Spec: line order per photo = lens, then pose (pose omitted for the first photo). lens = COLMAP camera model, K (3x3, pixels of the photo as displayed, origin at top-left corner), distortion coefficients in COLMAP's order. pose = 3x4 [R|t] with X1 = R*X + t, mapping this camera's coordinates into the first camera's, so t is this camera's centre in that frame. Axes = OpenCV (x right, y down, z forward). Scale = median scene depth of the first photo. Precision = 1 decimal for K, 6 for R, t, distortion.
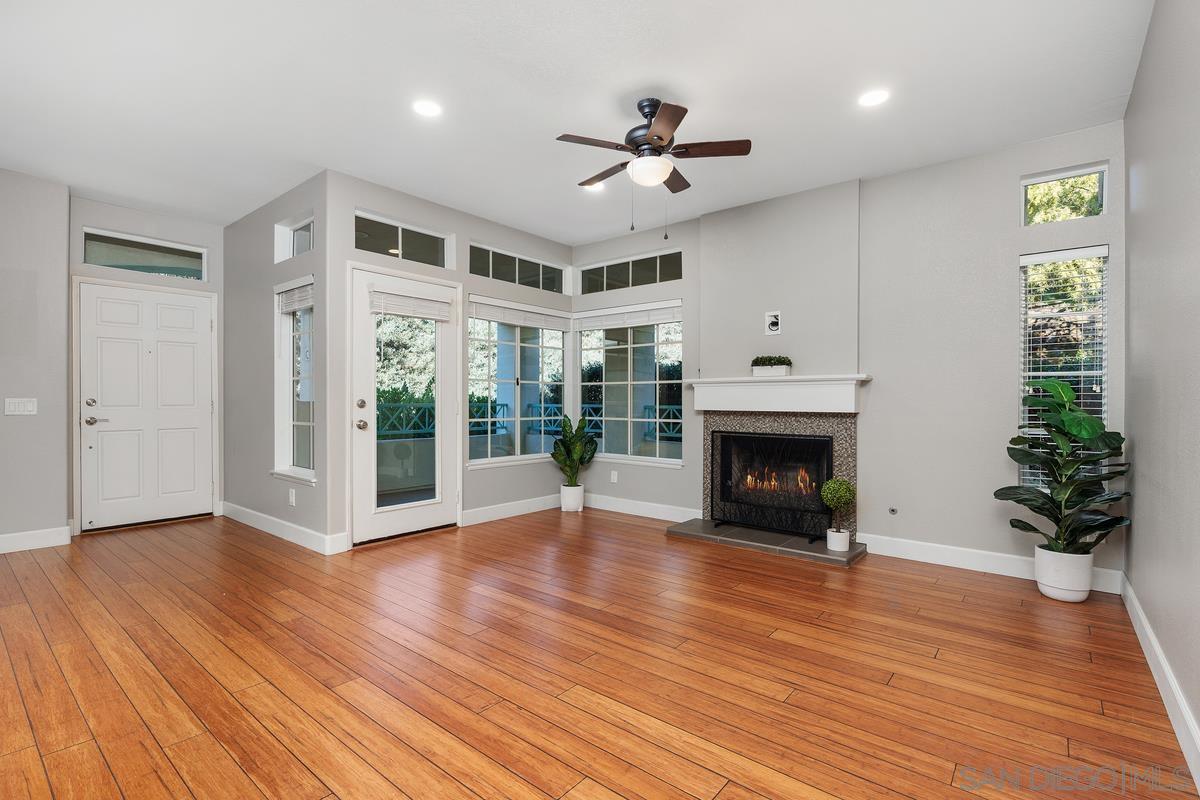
lens RADIAL K [[557.7, 0, 600.8], [0, 557.7, 398.6], [0, 0, 1]] dist [-0.000722, 0.000171]
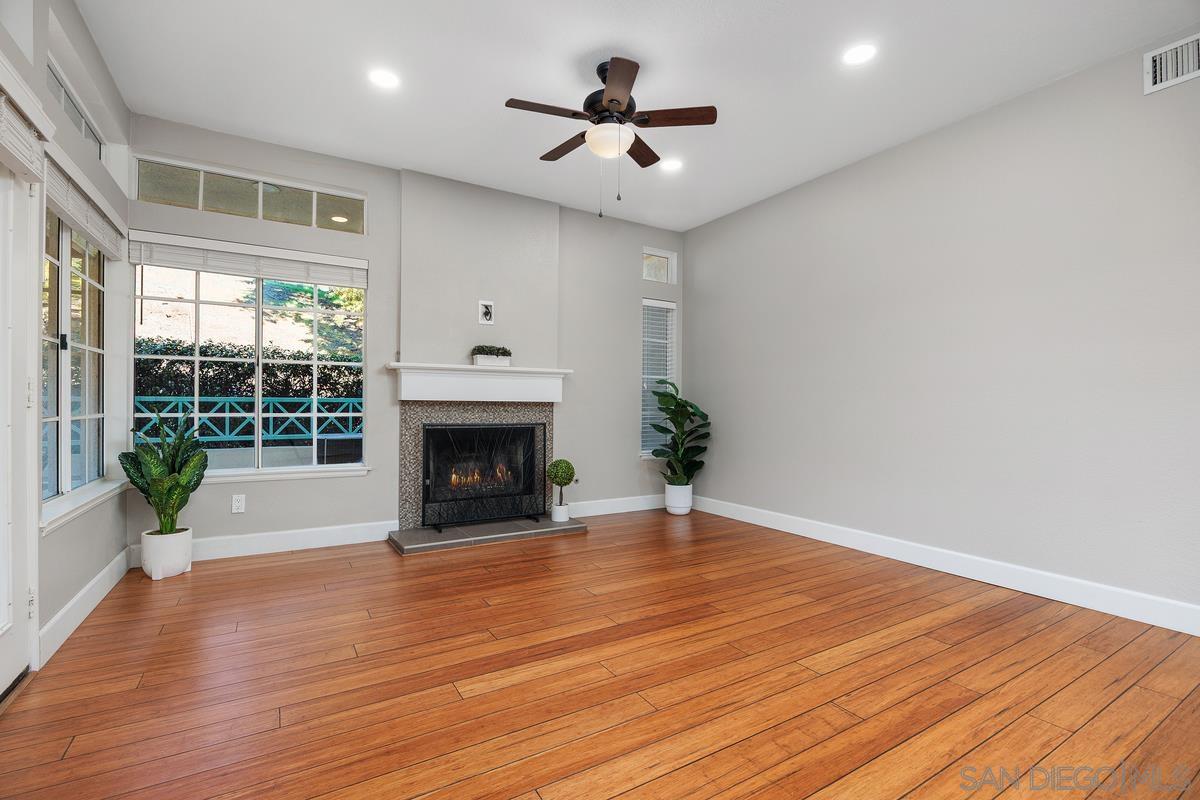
lens RADIAL K [[534.6, 0, 600.5], [0, 534.6, 402.5], [0, 0, 1]] dist [-0.008194, 0.000298]
pose [[0.335173, -0.001607, 0.942155, -0.540768], [-0.011585, 0.999916, 0.005827, 0.017425], [-0.942085, -0.012868, 0.335126, 0.506859]]
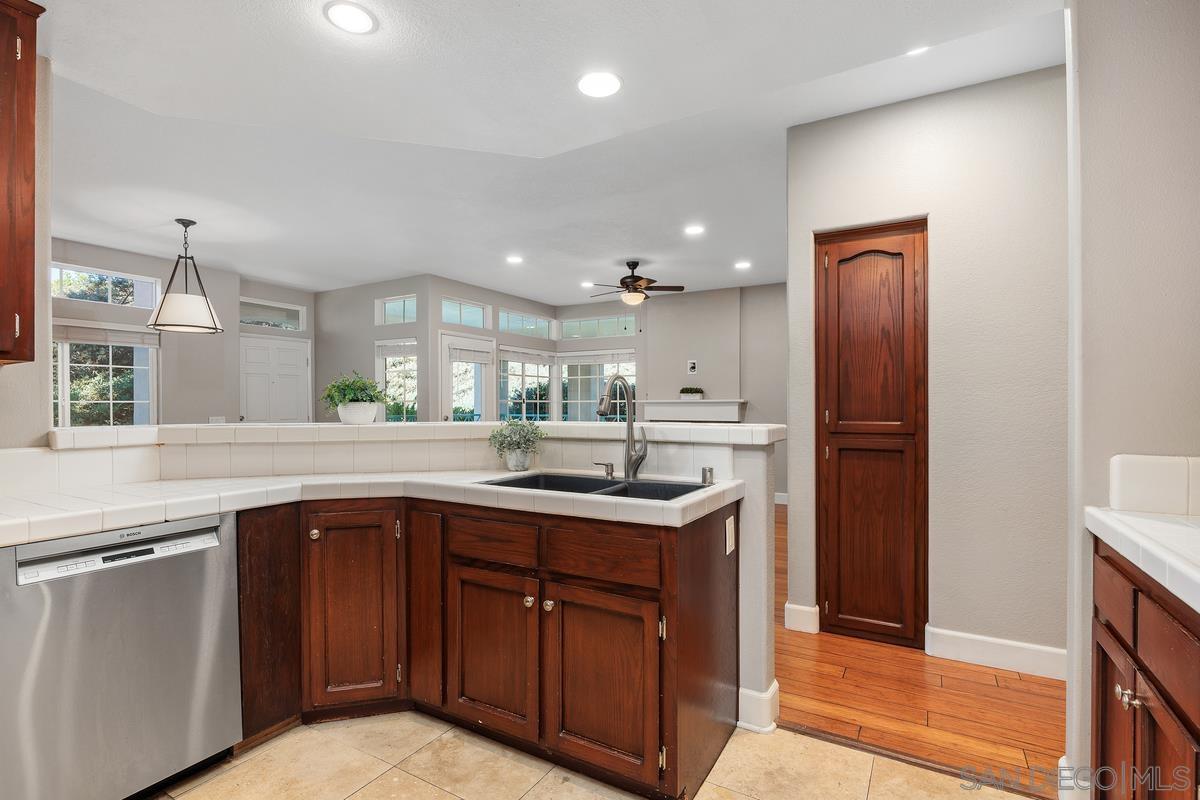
lens RADIAL K [[581.4, 0, 600.5], [0, 581.4, 407.4], [0, 0, 1]] dist [-0.003871, -0.000313]
pose [[0.987489, -0.003847, 0.157642, -0.242709], [0.003004, 0.999980, 0.005584, -0.028392], [-0.157660, -0.005040, 0.987481, -0.688369]]
